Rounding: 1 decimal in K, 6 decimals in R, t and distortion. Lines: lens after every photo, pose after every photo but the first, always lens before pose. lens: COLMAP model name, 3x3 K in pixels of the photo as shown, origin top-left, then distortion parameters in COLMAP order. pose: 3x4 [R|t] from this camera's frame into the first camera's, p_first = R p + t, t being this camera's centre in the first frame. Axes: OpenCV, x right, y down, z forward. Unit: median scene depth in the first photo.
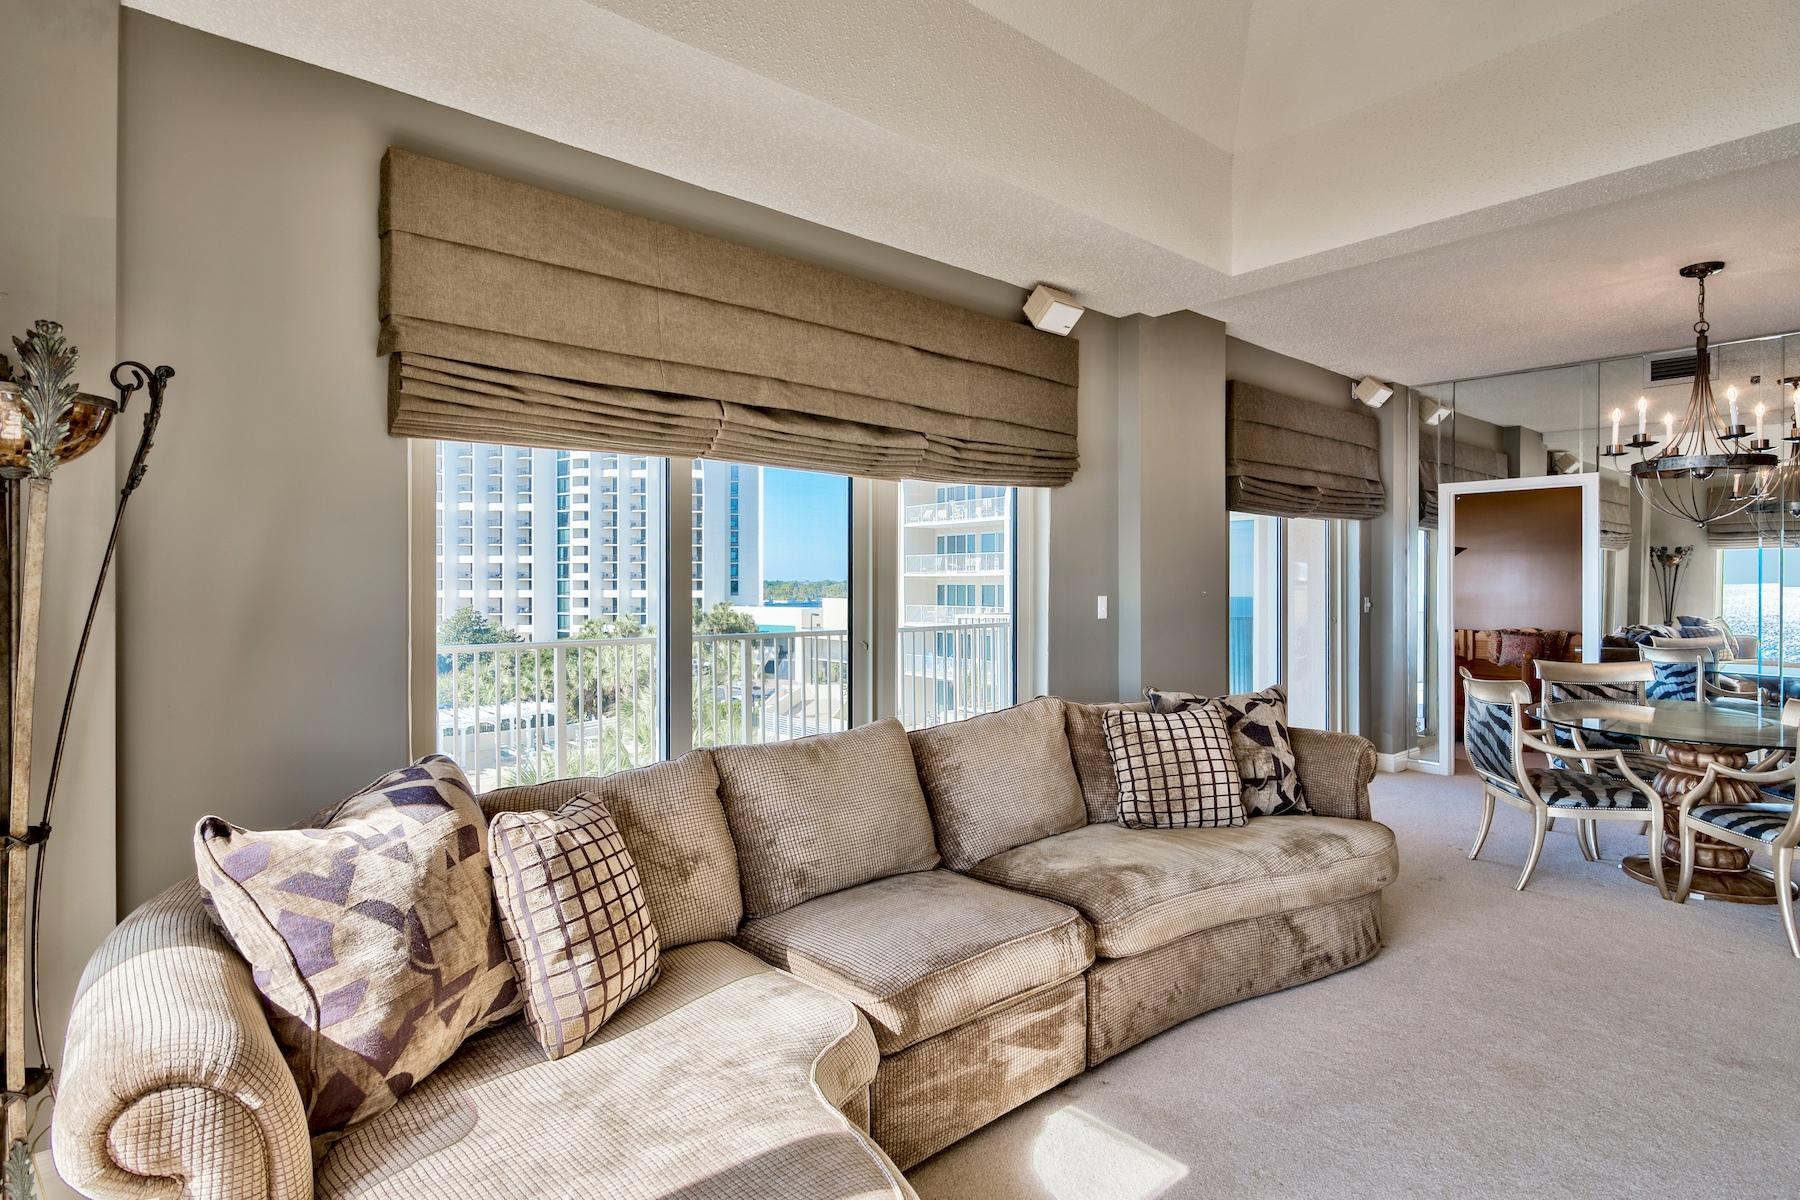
lens RADIAL K [[938.8, 0, 900.8], [0, 938.8, 593.1], [0, 0, 1]] dist [0.001283, 0.000804]
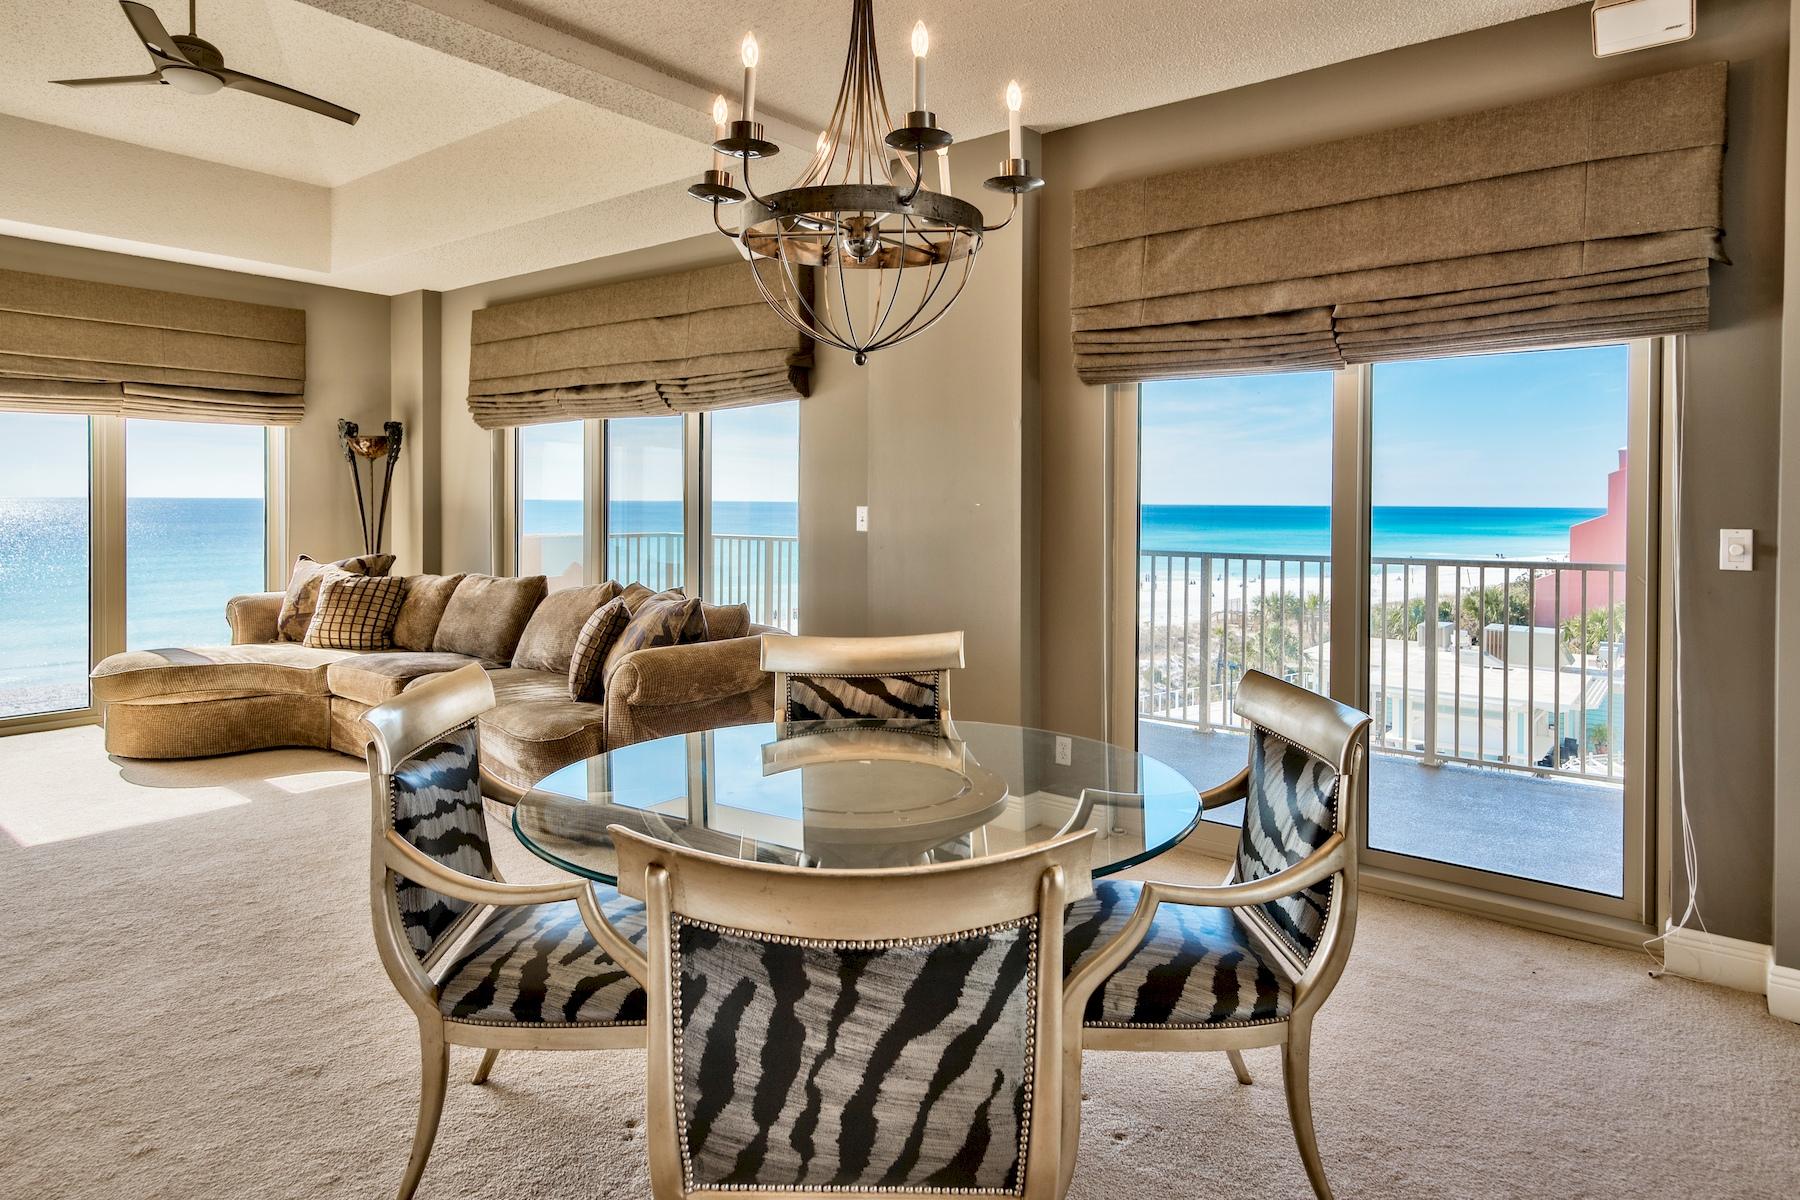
lens RADIAL K [[1065.8, 0, 885.7], [0, 1065.8, 514.9], [0, 0, 1]] dist [0.021587, -0.001464]
pose [[0.166913, 0.013054, -0.985885, 1.573455], [-0.018675, 0.999775, 0.010076, 0.000384], [0.985795, 0.016730, 0.167119, 1.065835]]
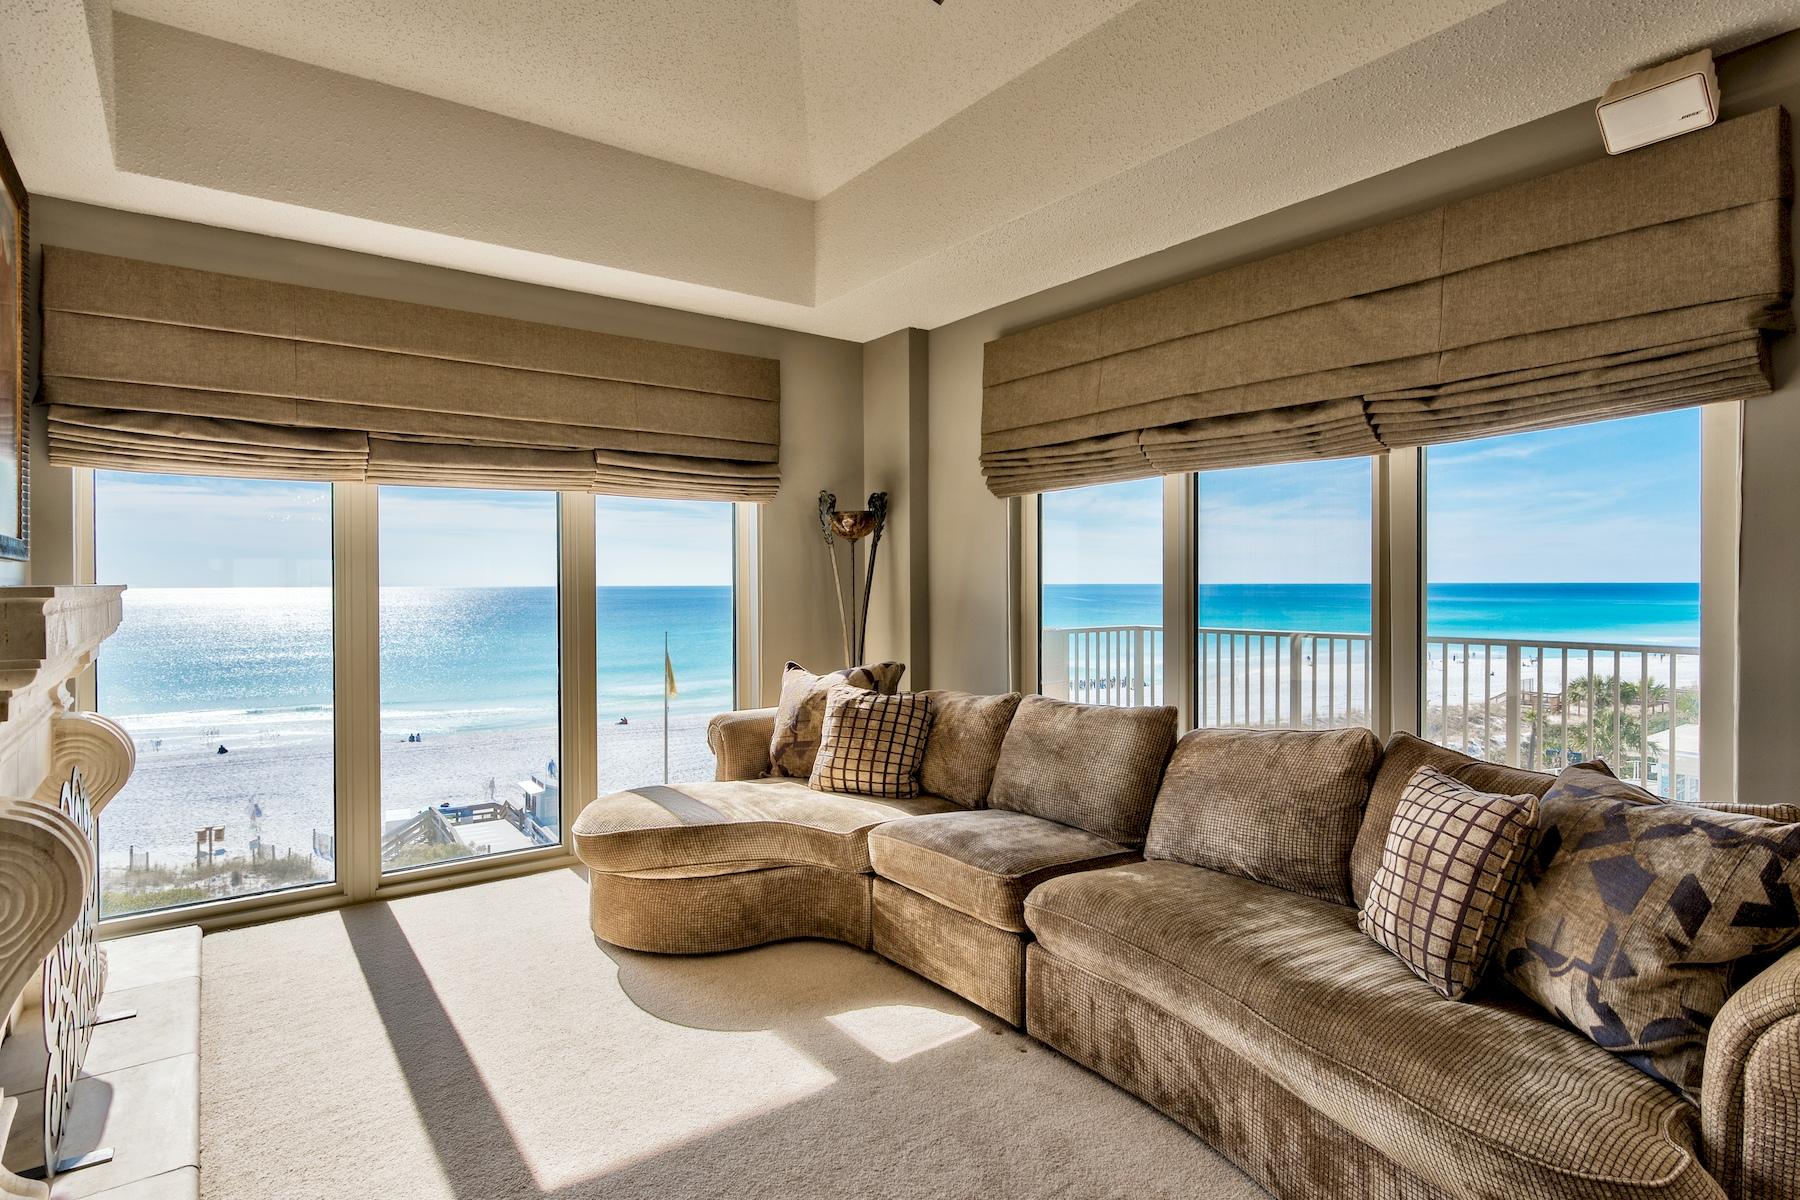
lens RADIAL K [[938.8, 0, 901.5], [0, 938.8, 595.3], [0, 0, 1]] dist [0.001283, 0.000804]
pose [[-0.081139, 0.011676, -0.996634, 0.881696], [-0.008872, 0.999883, 0.012436, -0.000986], [0.996663, 0.009851, -0.081026, 0.660693]]
